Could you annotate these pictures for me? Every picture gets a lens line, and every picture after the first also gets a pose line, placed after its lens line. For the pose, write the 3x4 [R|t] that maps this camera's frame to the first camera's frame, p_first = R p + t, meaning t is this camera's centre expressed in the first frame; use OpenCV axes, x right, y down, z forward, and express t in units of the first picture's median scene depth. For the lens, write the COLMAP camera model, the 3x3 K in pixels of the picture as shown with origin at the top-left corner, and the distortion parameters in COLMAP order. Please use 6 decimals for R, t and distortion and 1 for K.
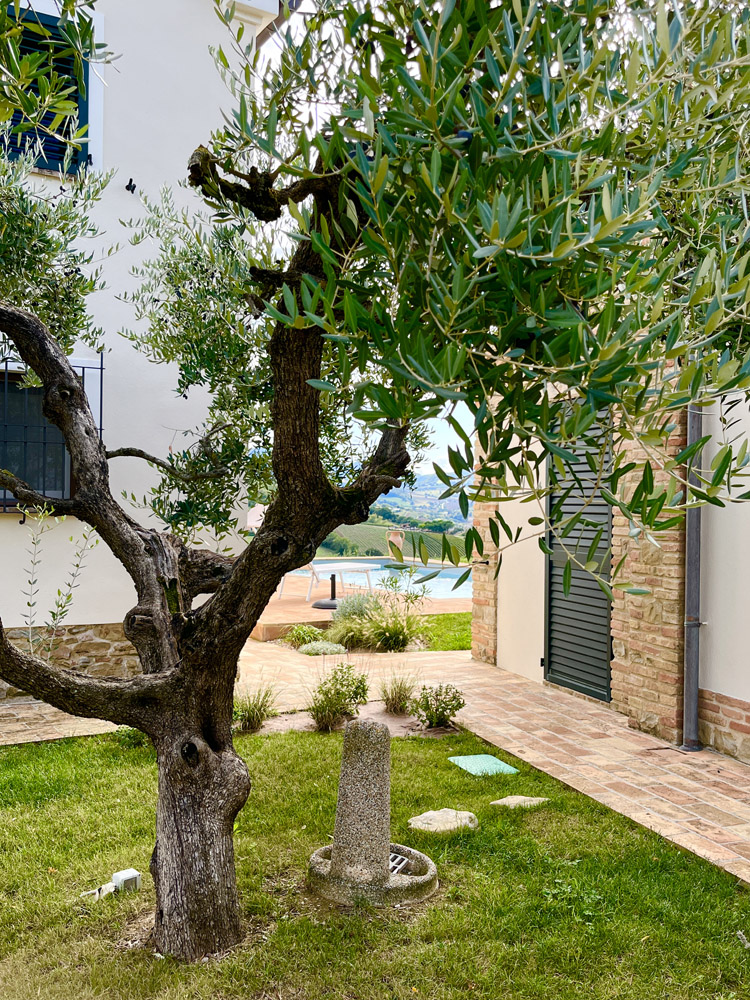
lens RADIAL K [[924.9, 0, 374.7], [0, 924.9, 499.3], [0, 0, 1]] dist [0.010790, 0.000000]
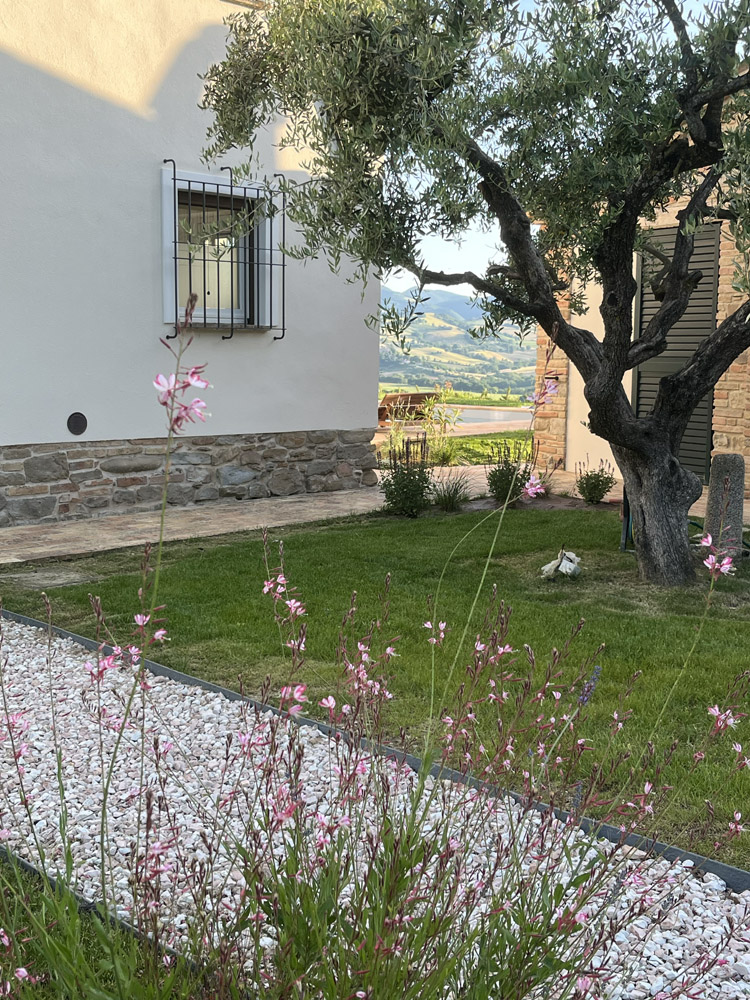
lens RADIAL K [[1120.8, 0, 374.9], [0, 1120.8, 500.4], [0, 0, 1]] dist [-0.008656, 0.000000]
pose [[0.972078, -0.037456, 0.231650, -0.504912], [0.004237, 0.989819, 0.142268, 0.026913], [-0.234620, -0.137314, 0.962340, -0.314750]]
